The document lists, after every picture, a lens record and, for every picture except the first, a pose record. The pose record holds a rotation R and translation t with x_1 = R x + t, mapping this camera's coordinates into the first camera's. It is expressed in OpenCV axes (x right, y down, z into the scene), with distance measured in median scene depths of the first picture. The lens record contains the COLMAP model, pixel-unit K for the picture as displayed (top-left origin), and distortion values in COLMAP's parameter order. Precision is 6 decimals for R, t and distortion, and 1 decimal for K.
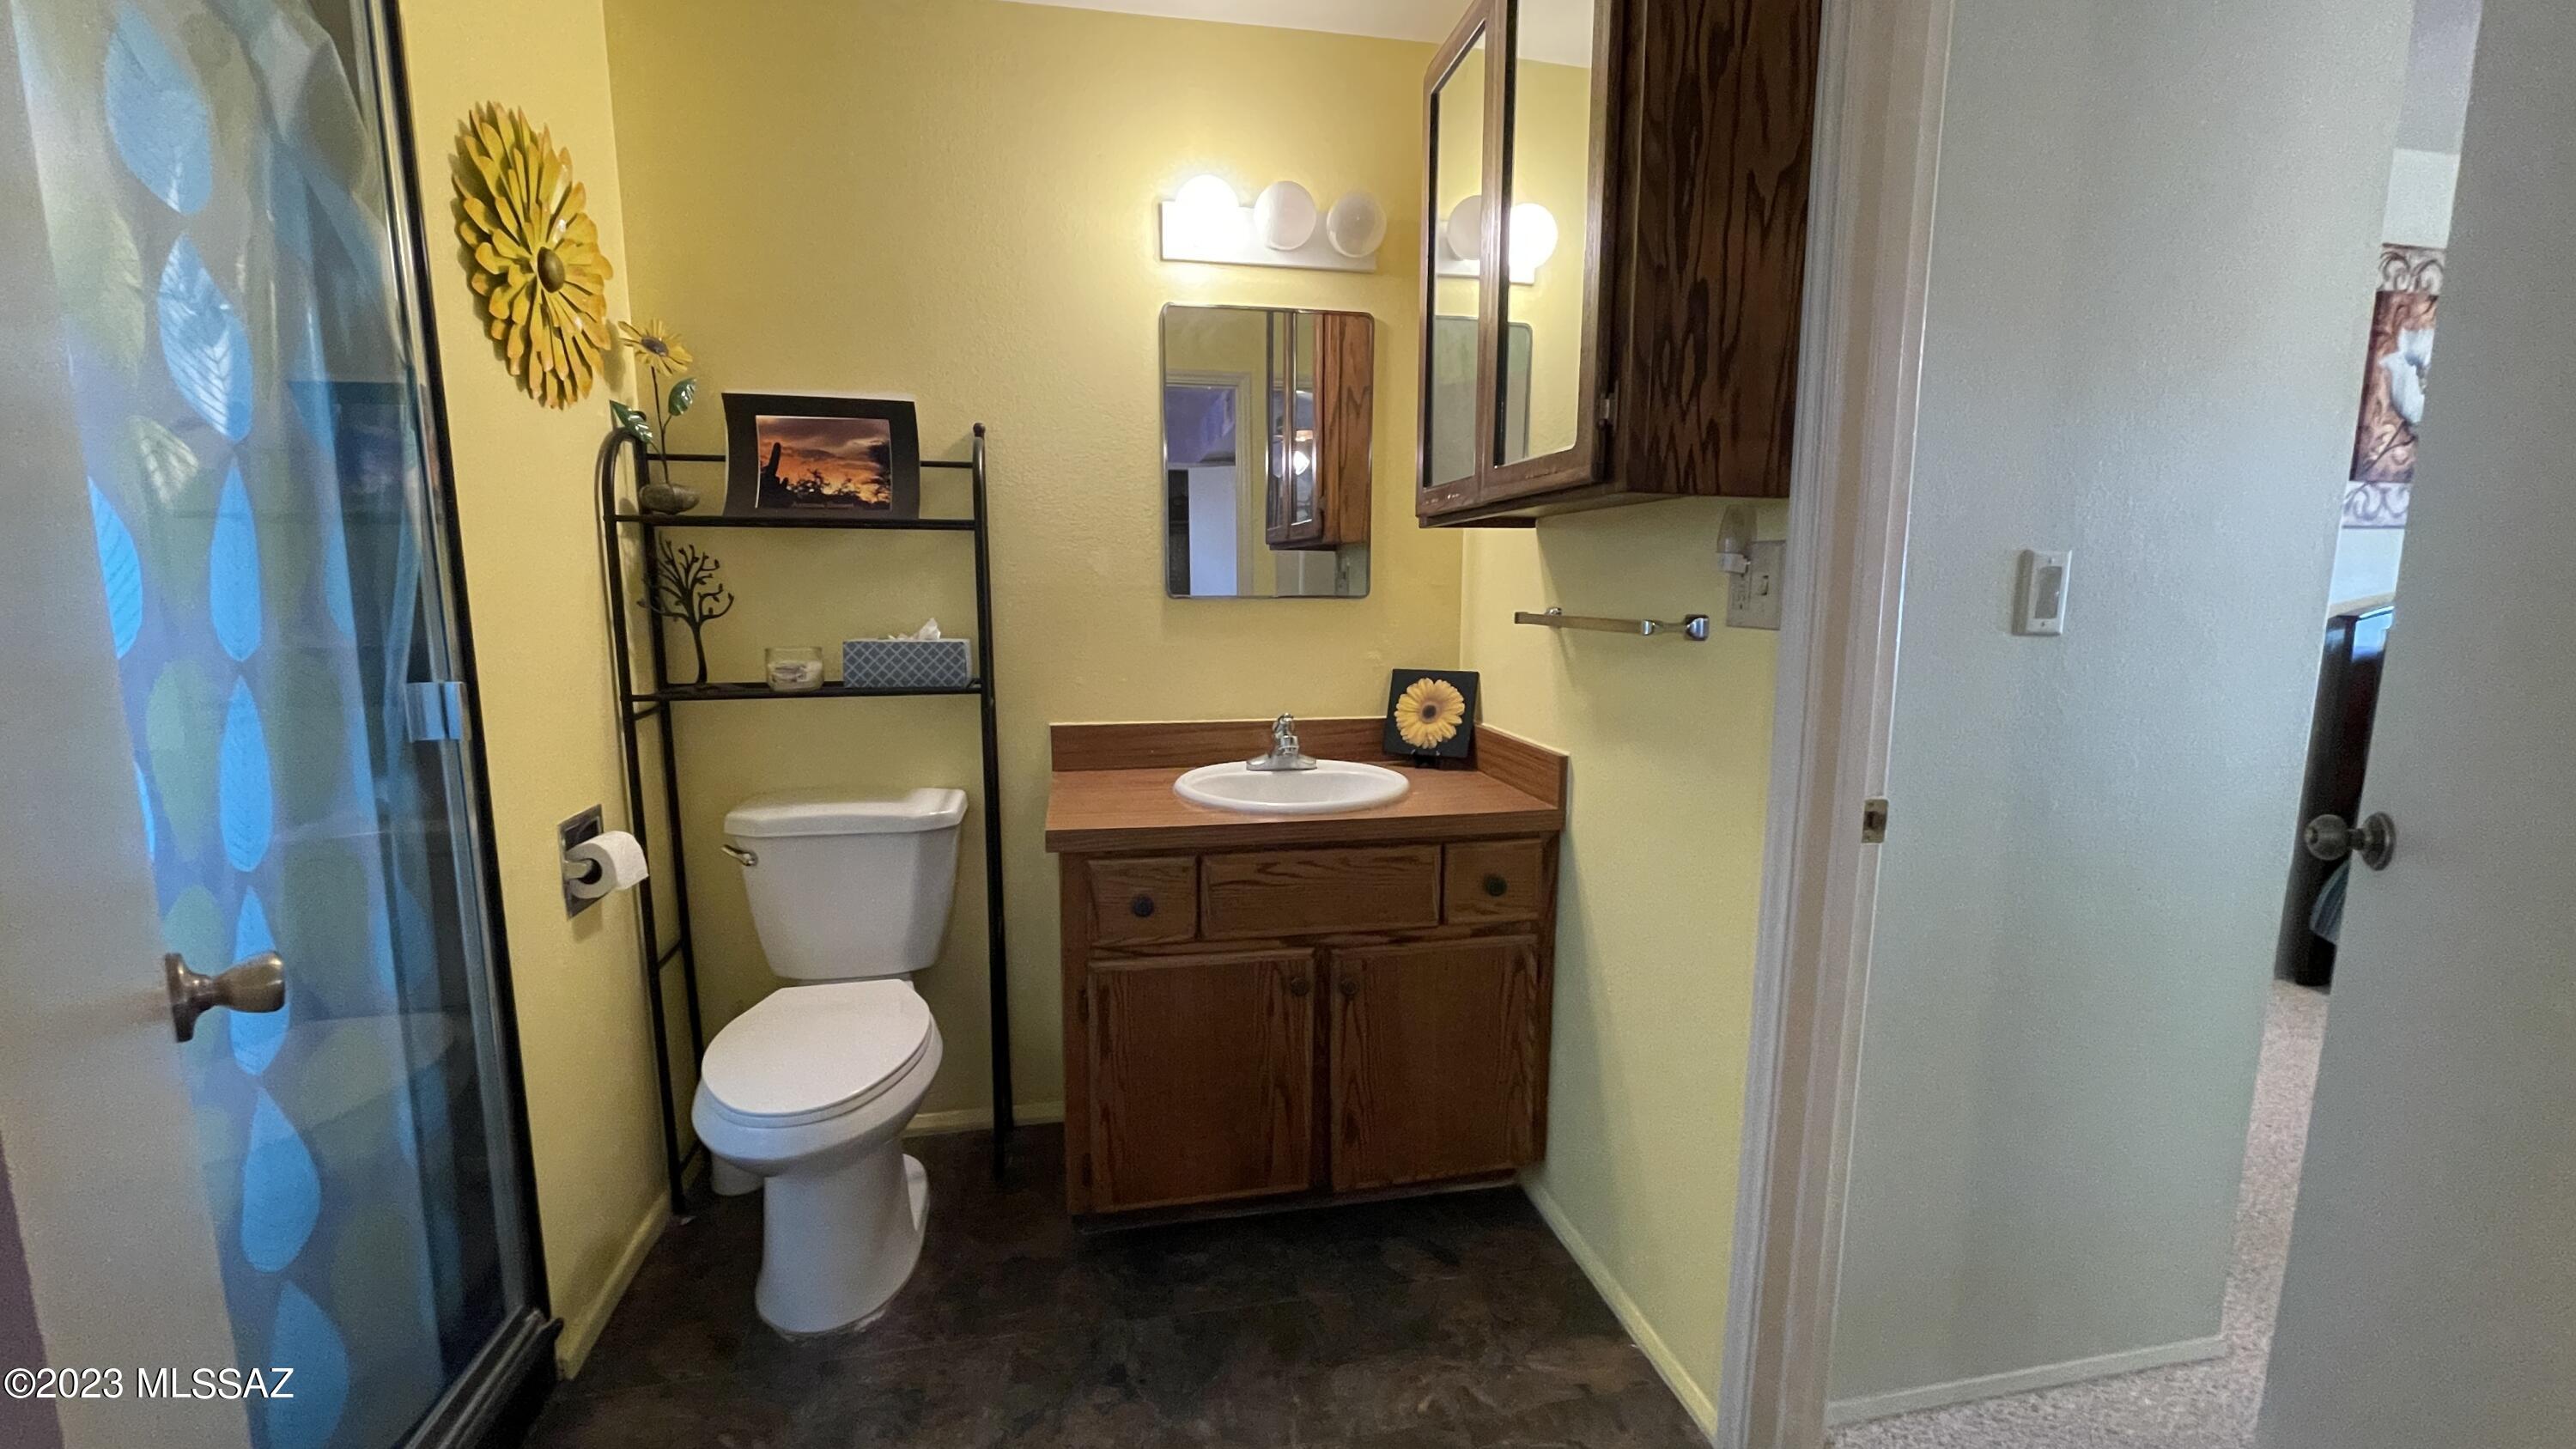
lens RADIAL K [[1033.5, 0, 1277.8], [0, 1033.5, 738.2], [0, 0, 1]] dist [-0.004423, -0.000117]
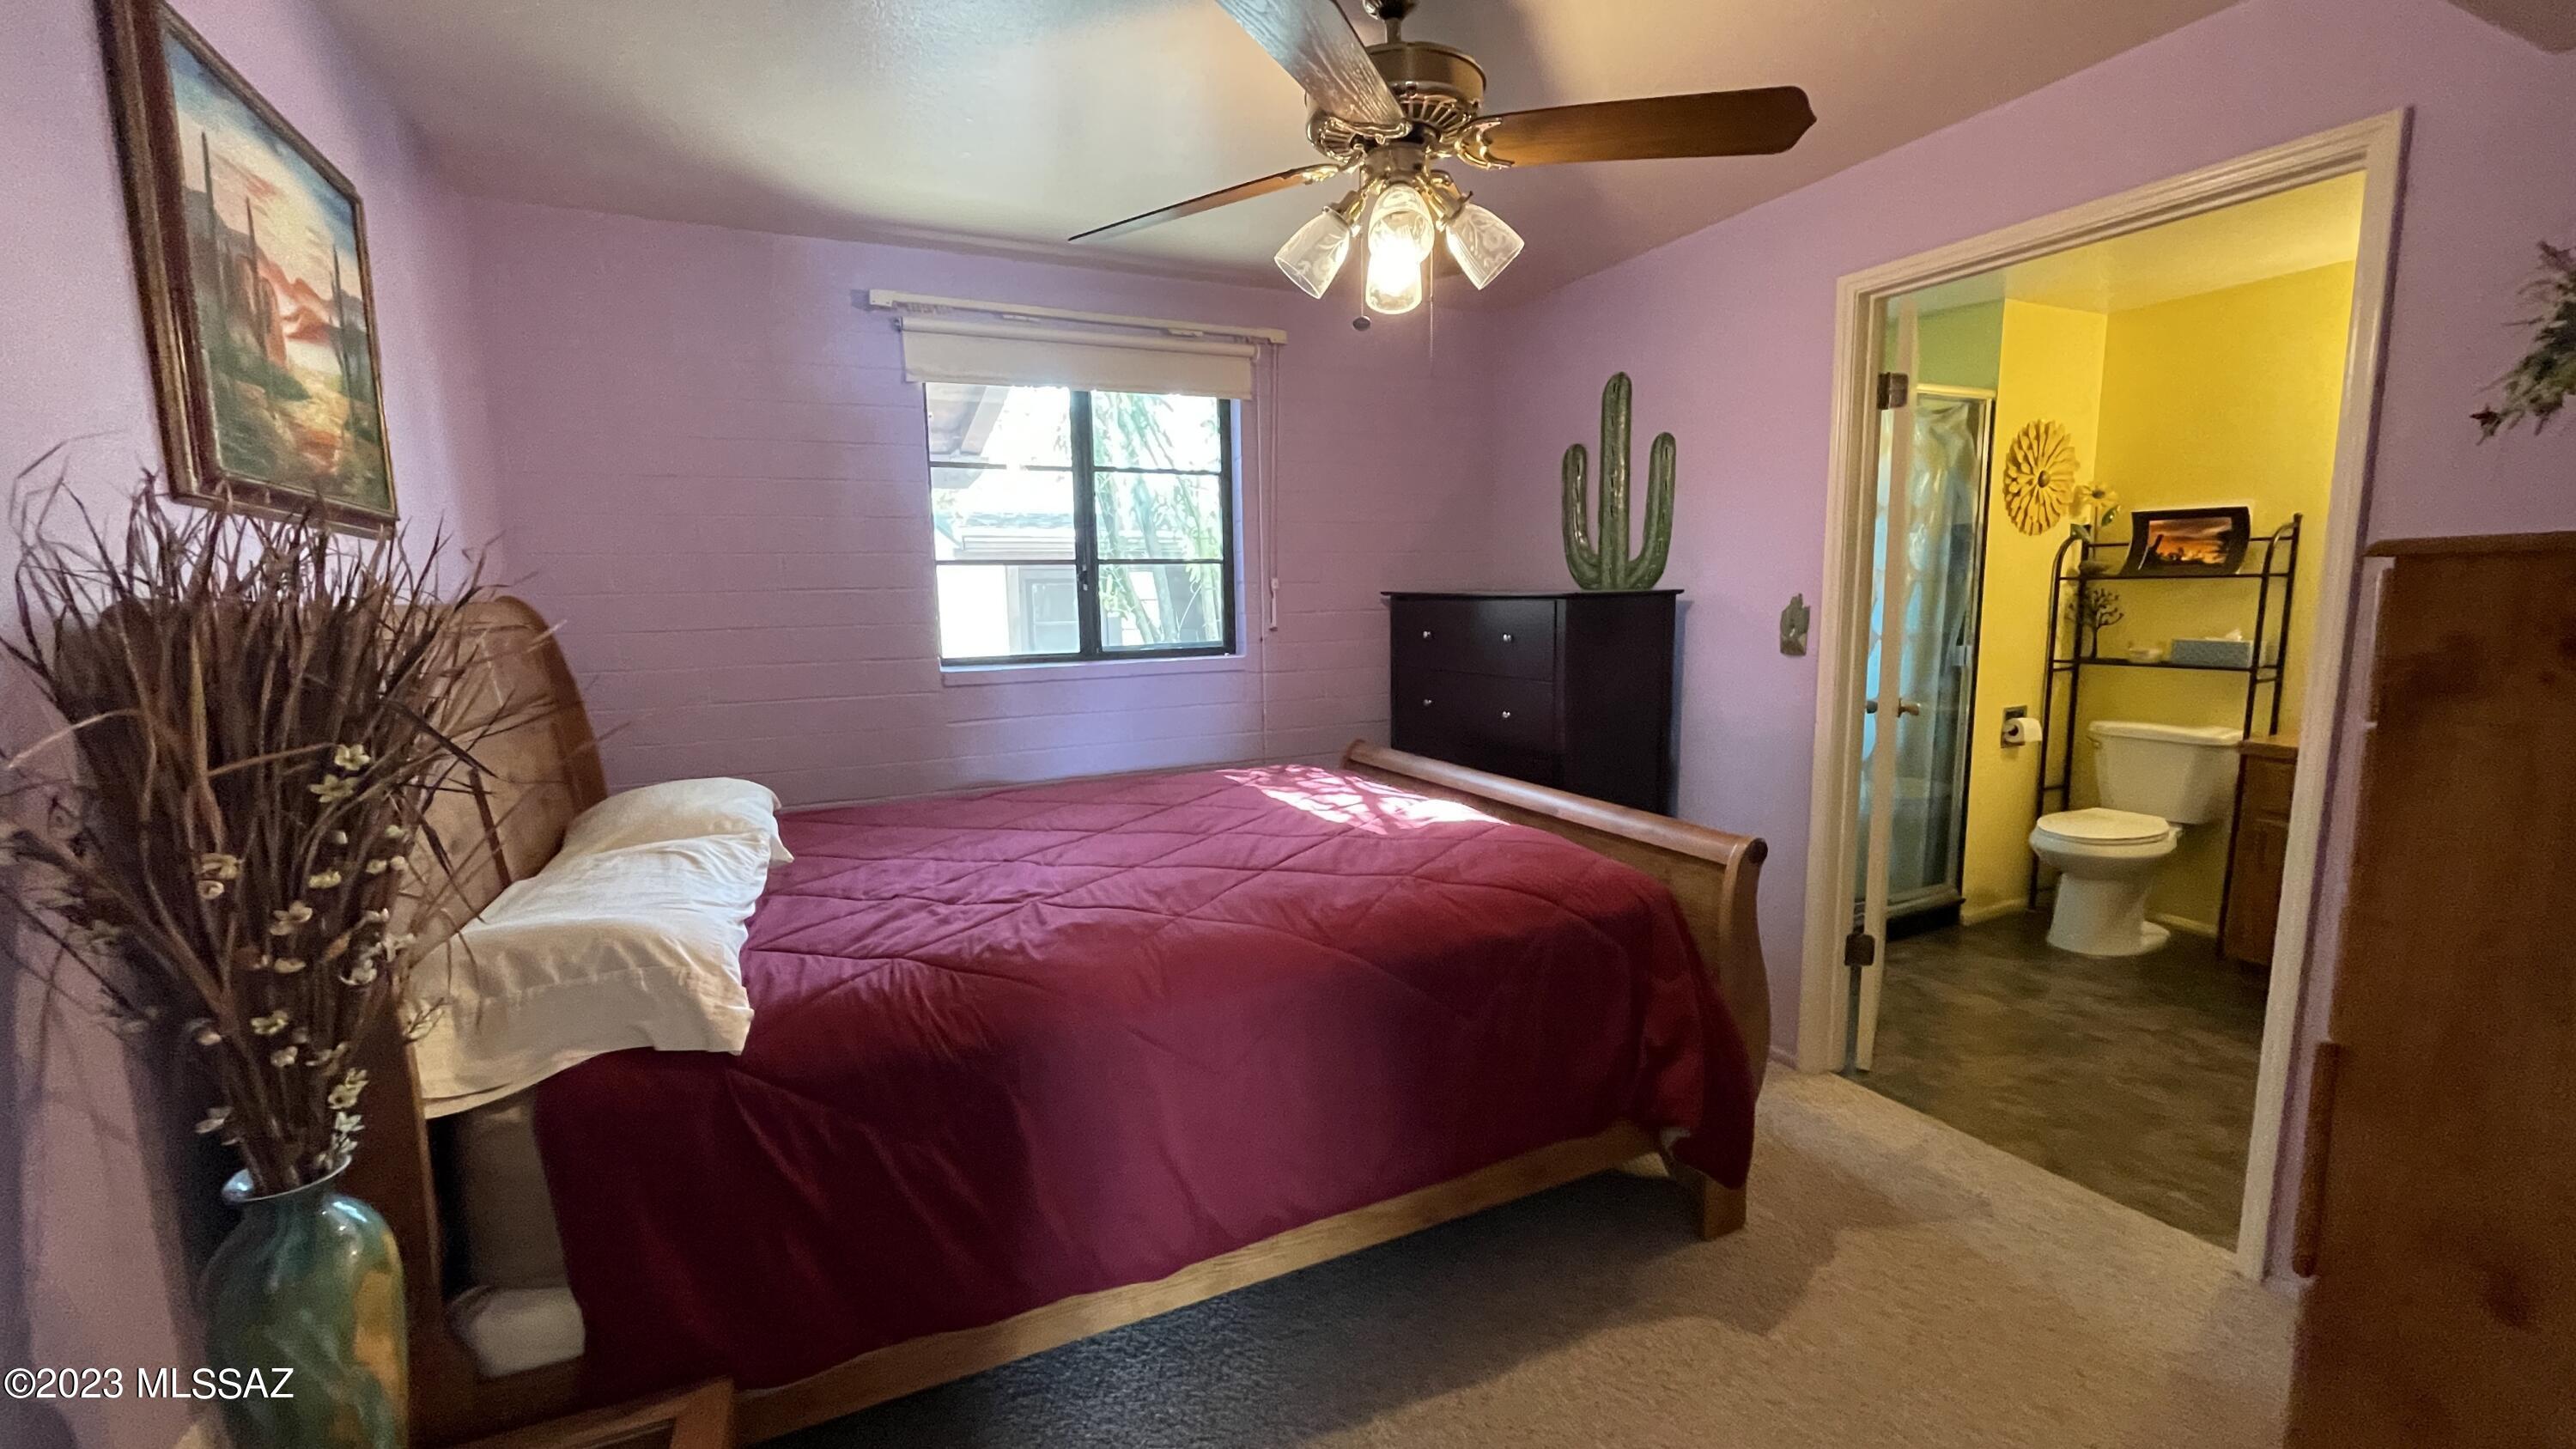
lens RADIAL K [[1033.5, 0, 1268.6], [0, 1033.5, 727.1], [0, 0, 1]] dist [-0.004423, -0.000117]
pose [[0.246424, 0.118712, -0.961864, 1.026342], [-0.128078, 0.987754, 0.089095, 0.111600], [0.960662, 0.101239, 0.258610, -1.086470]]
